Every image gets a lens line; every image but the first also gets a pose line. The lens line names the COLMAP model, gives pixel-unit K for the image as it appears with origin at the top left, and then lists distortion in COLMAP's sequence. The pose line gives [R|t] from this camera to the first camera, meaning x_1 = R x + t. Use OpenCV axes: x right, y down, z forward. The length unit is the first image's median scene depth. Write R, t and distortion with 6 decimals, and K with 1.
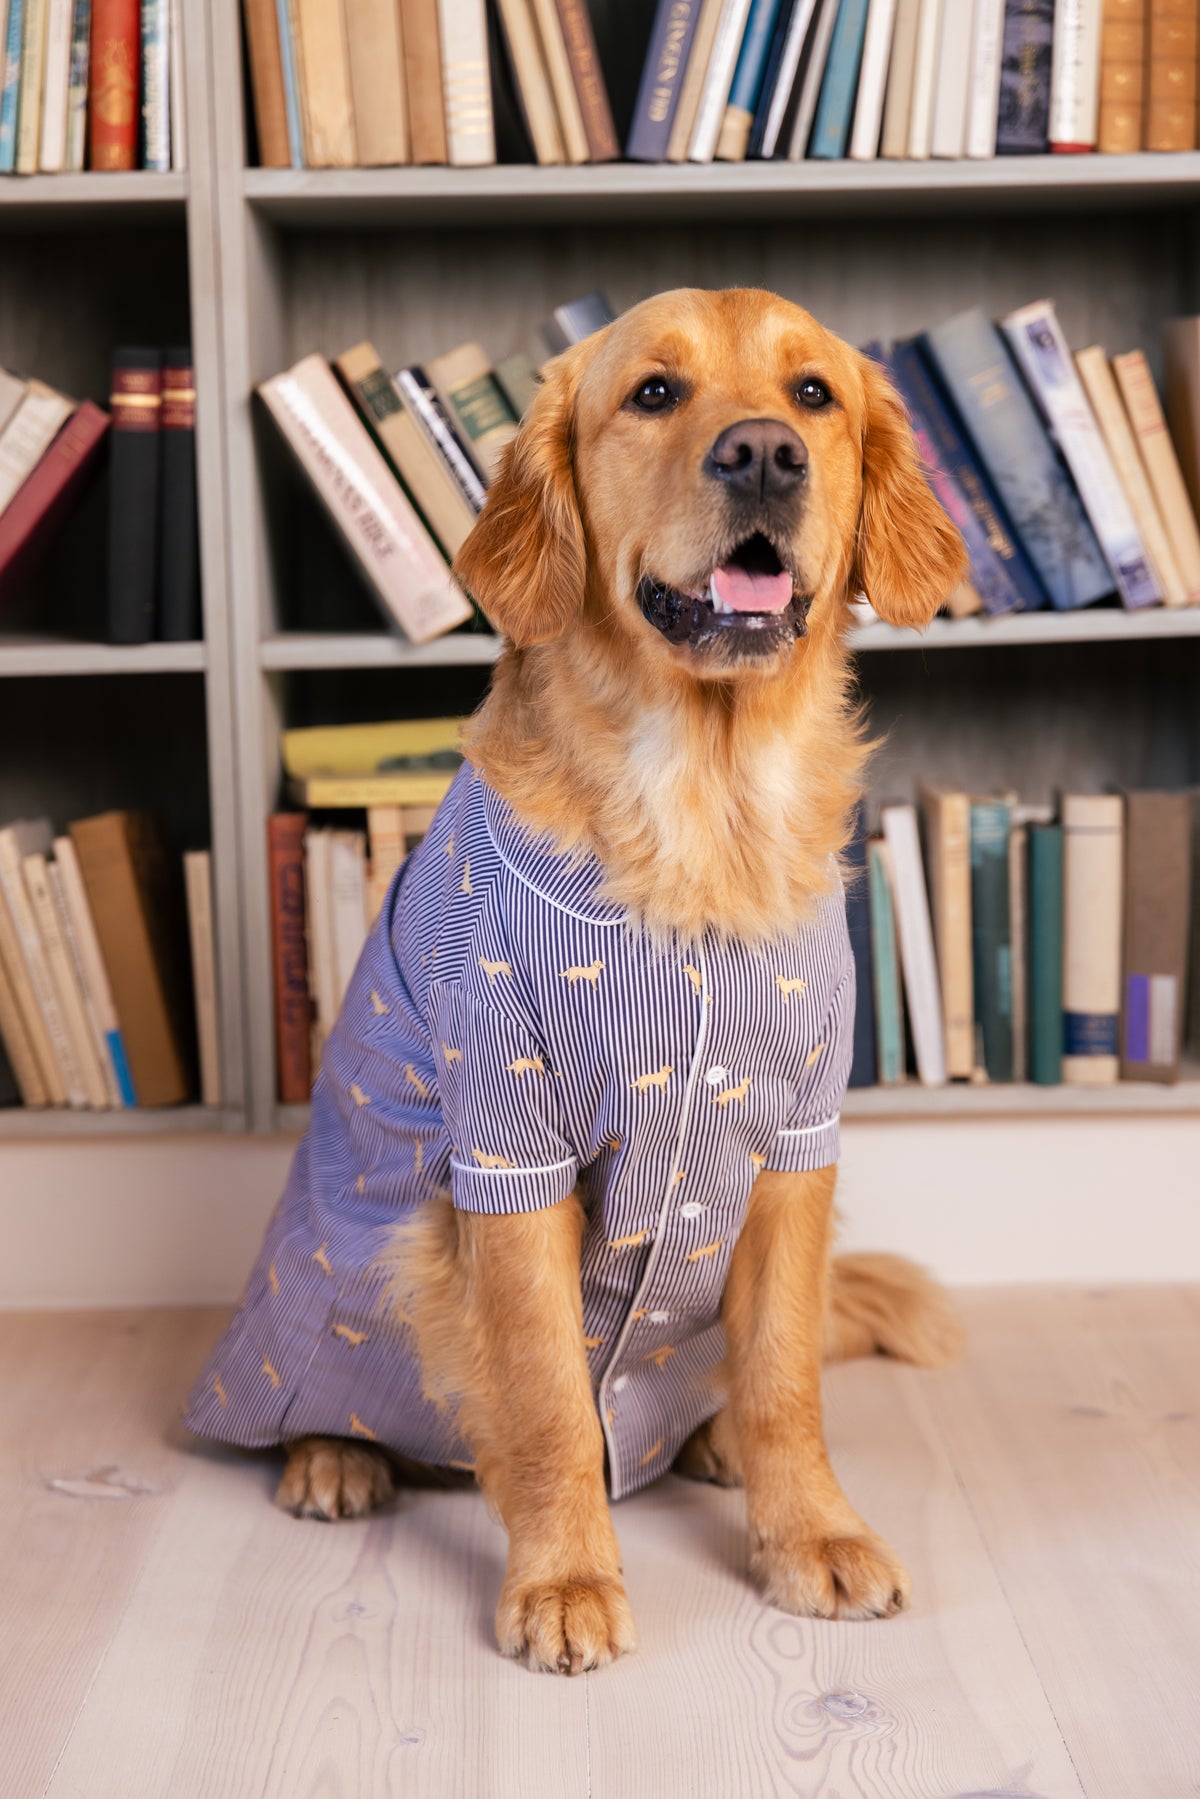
lens RADIAL K [[3140.4, 0, 565.3], [0, 3140.4, 904.2], [0, 0, 1]] dist [0.043627, -0.146324]
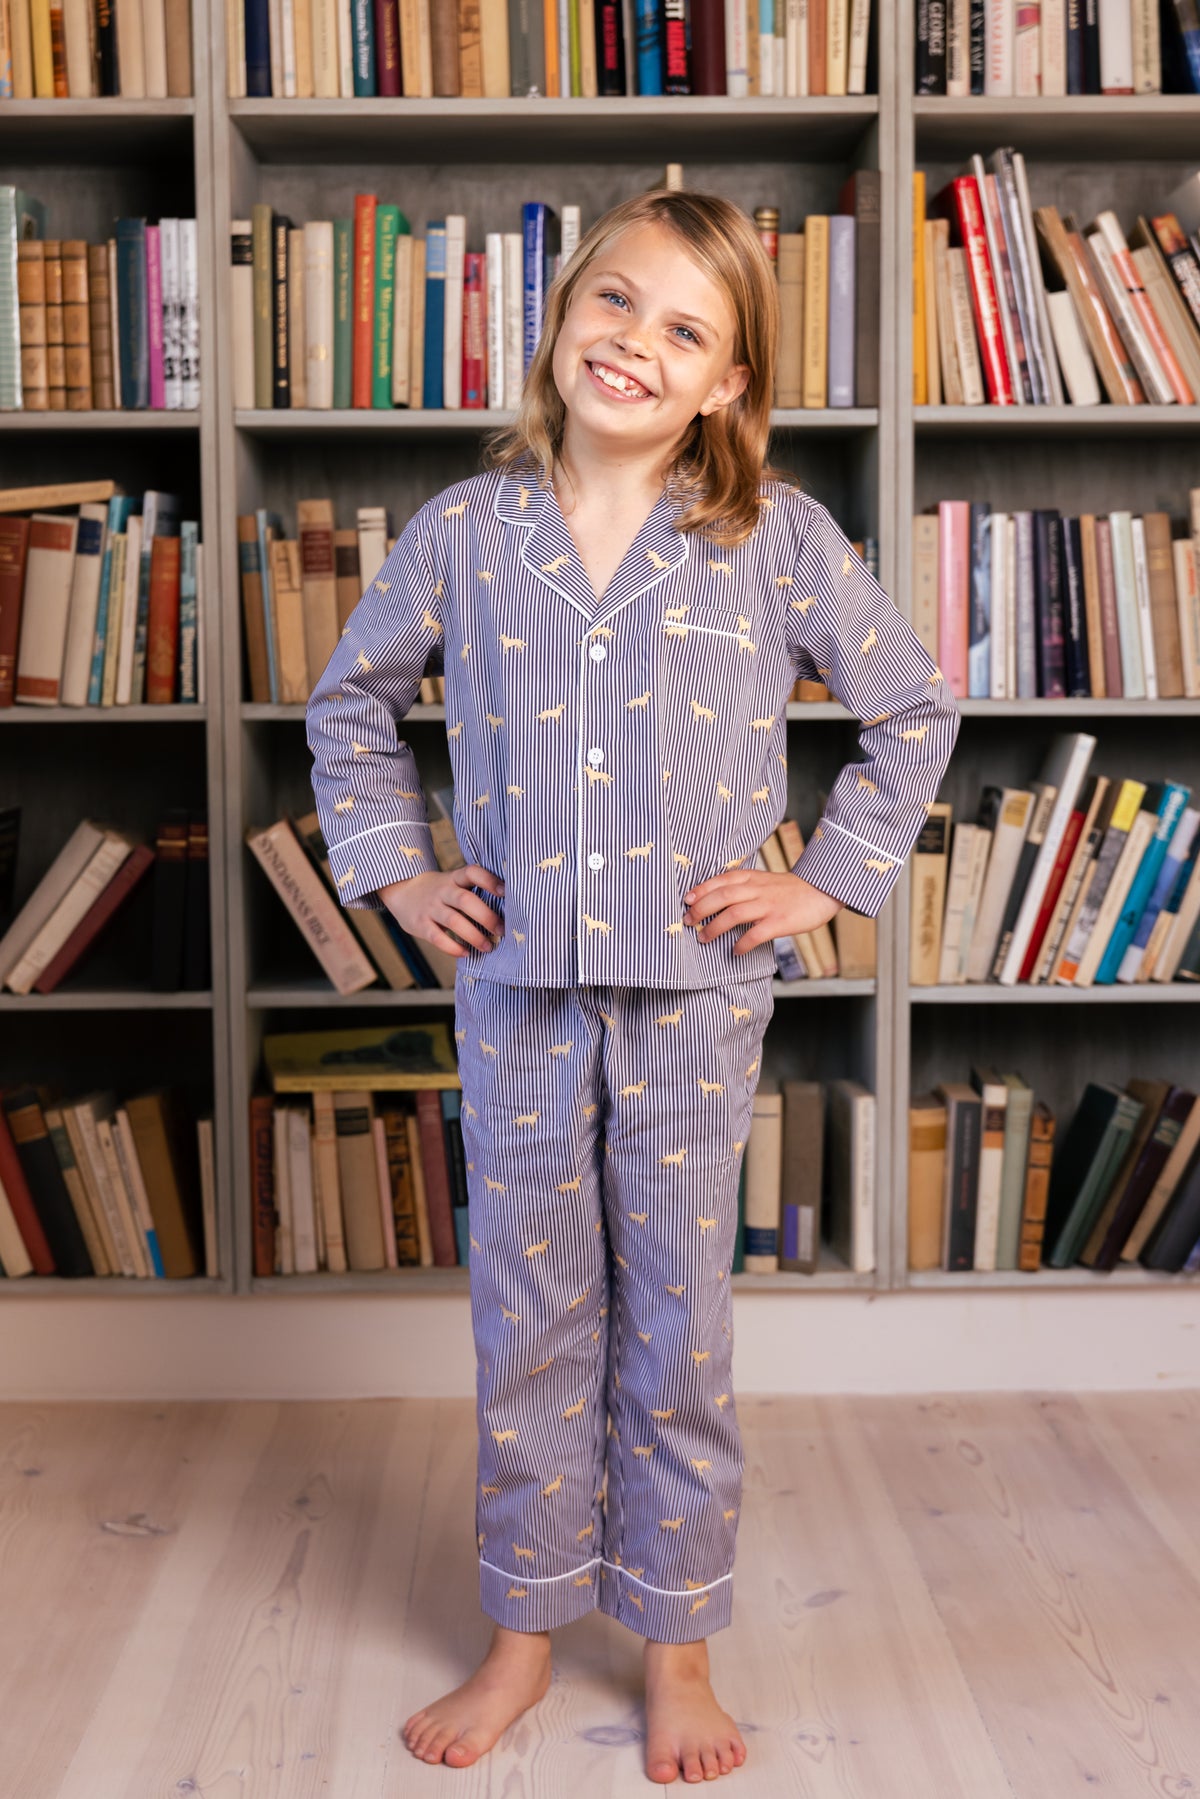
lens RADIAL K [[2702.4, 0, 599.6], [0, 2702.4, 880.7], [0, 0, 1]] dist [-0.023348, -0.024292]
pose [[0.999840, 0.015635, 0.008738, 0.071068], [-0.015411, 0.999566, -0.025111, -0.108638], [-0.009127, 0.024972, 0.999646, -0.386562]]
